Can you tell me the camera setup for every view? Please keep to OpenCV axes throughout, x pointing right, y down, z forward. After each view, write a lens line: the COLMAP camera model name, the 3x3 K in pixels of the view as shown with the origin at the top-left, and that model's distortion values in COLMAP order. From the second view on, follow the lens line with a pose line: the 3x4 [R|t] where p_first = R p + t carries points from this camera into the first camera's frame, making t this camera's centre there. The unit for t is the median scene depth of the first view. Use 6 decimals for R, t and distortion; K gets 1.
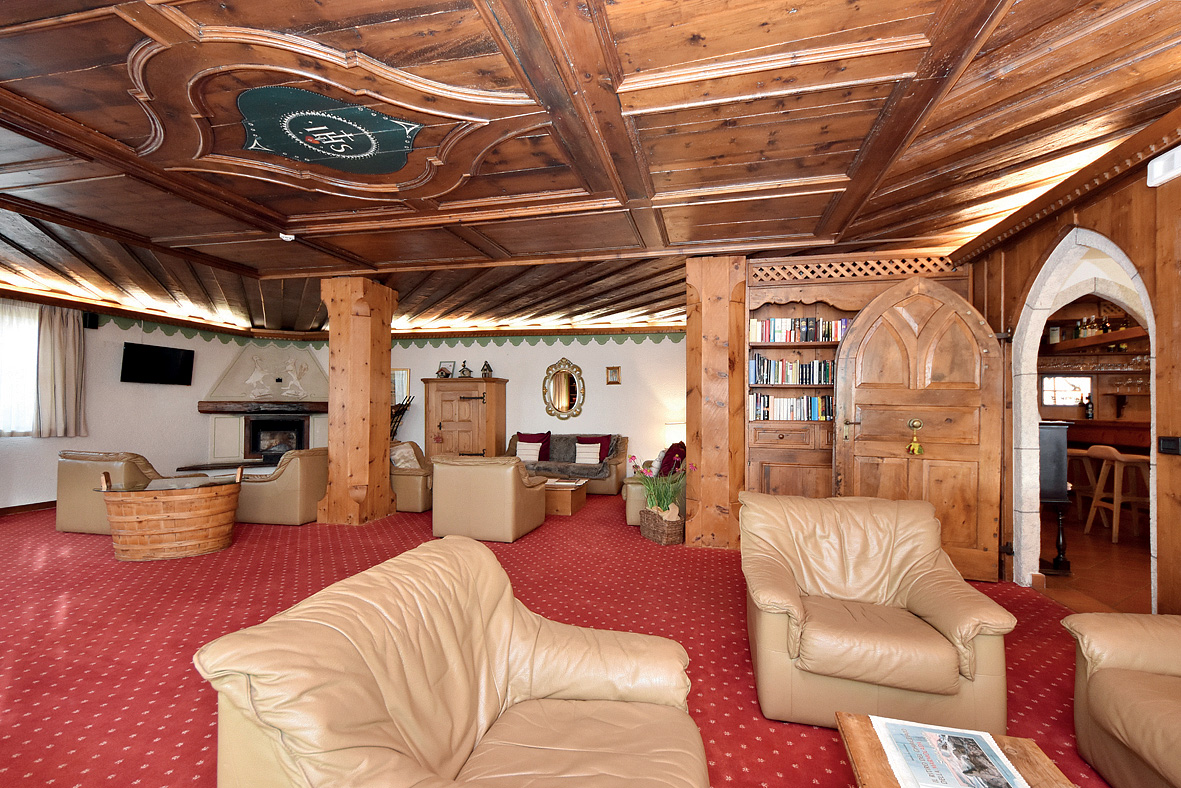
lens RADIAL K [[495.7, 0, 594.3], [0, 495.7, 404.4], [0, 0, 1]] dist [0.024592, -0.007669]
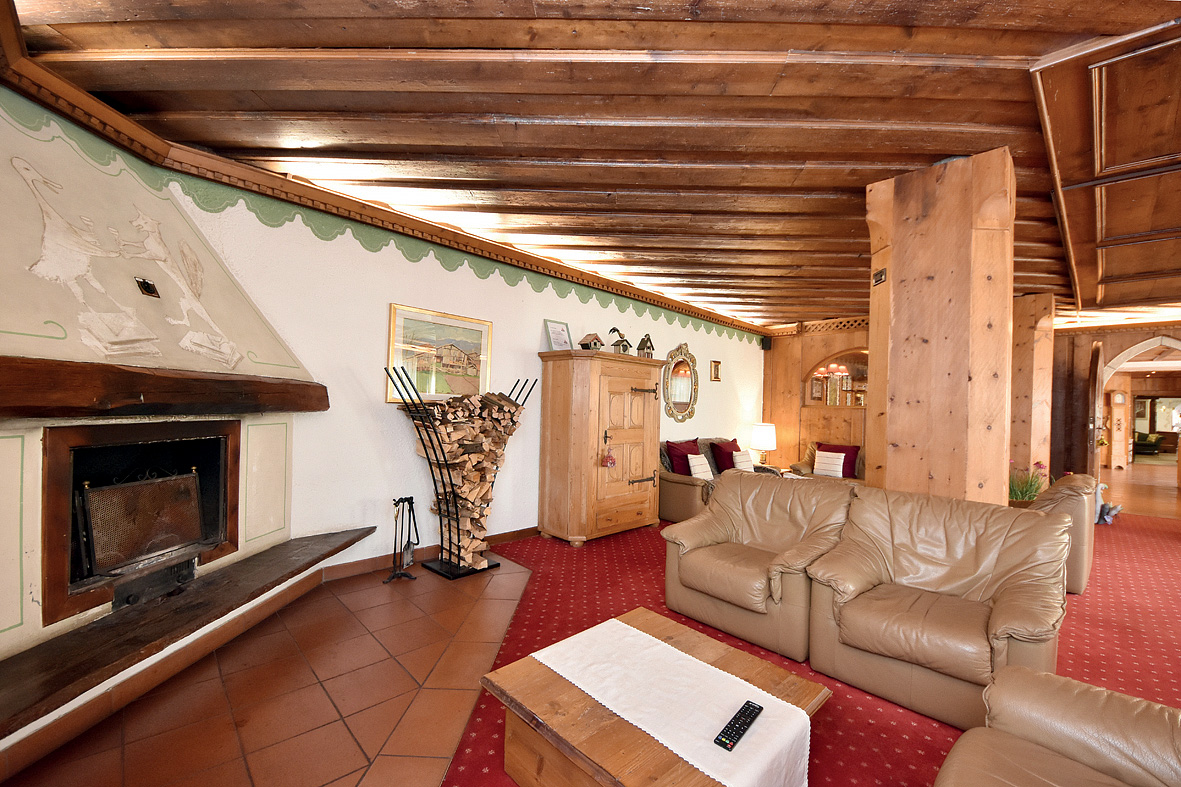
lens RADIAL K [[475.2, 0, 590.5], [0, 475.2, 407.5], [0, 0, 1]] dist [-0.000082, -0.000032]
pose [[0.534570, 0.008968, 0.845077, -1.017473], [-0.033327, 0.999390, 0.010476, 0.006178], [-0.844467, -0.033764, 0.534542, 0.944075]]
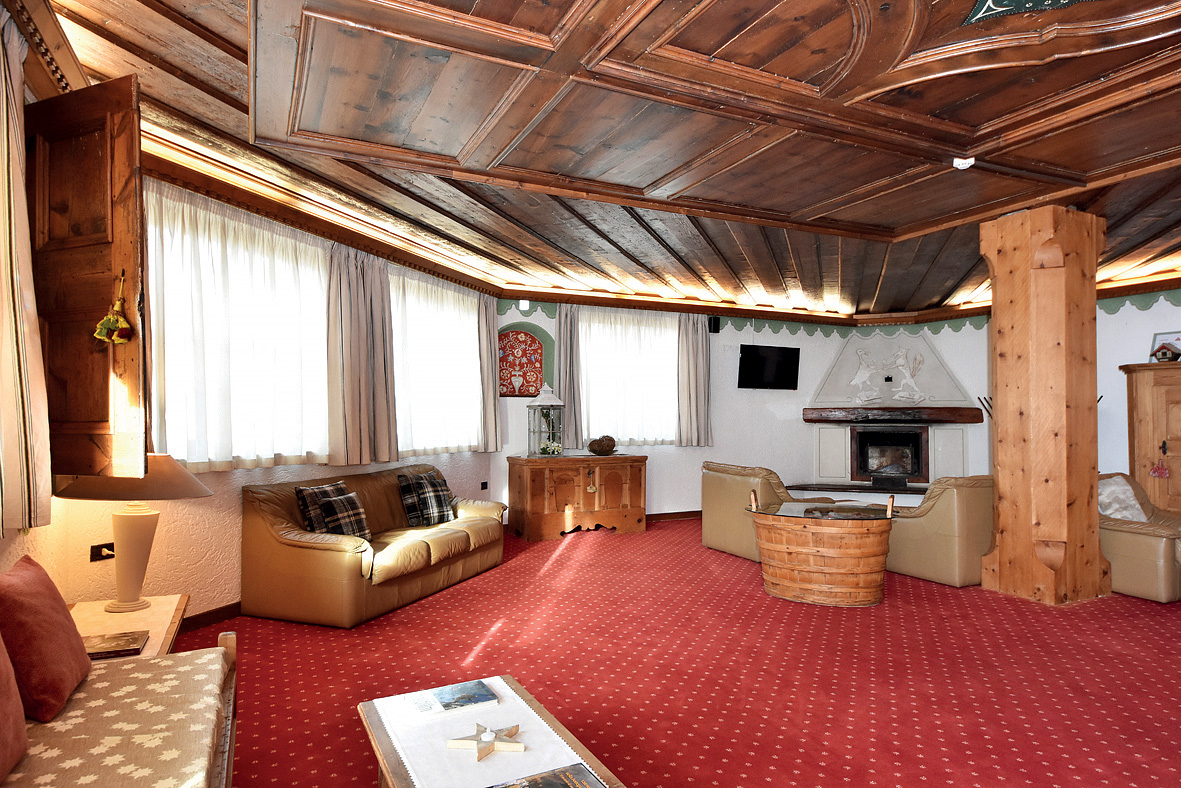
lens RADIAL K [[685.3, 0, 617.6], [0, 685.3, 409.9], [0, 0, 1]] dist [0.000797, -0.000548]
pose [[0.643839, -0.009168, -0.765106, -0.148669], [0.008875, 0.999950, -0.004514, -0.001227], [0.765110, -0.003884, 0.643888, 0.034503]]
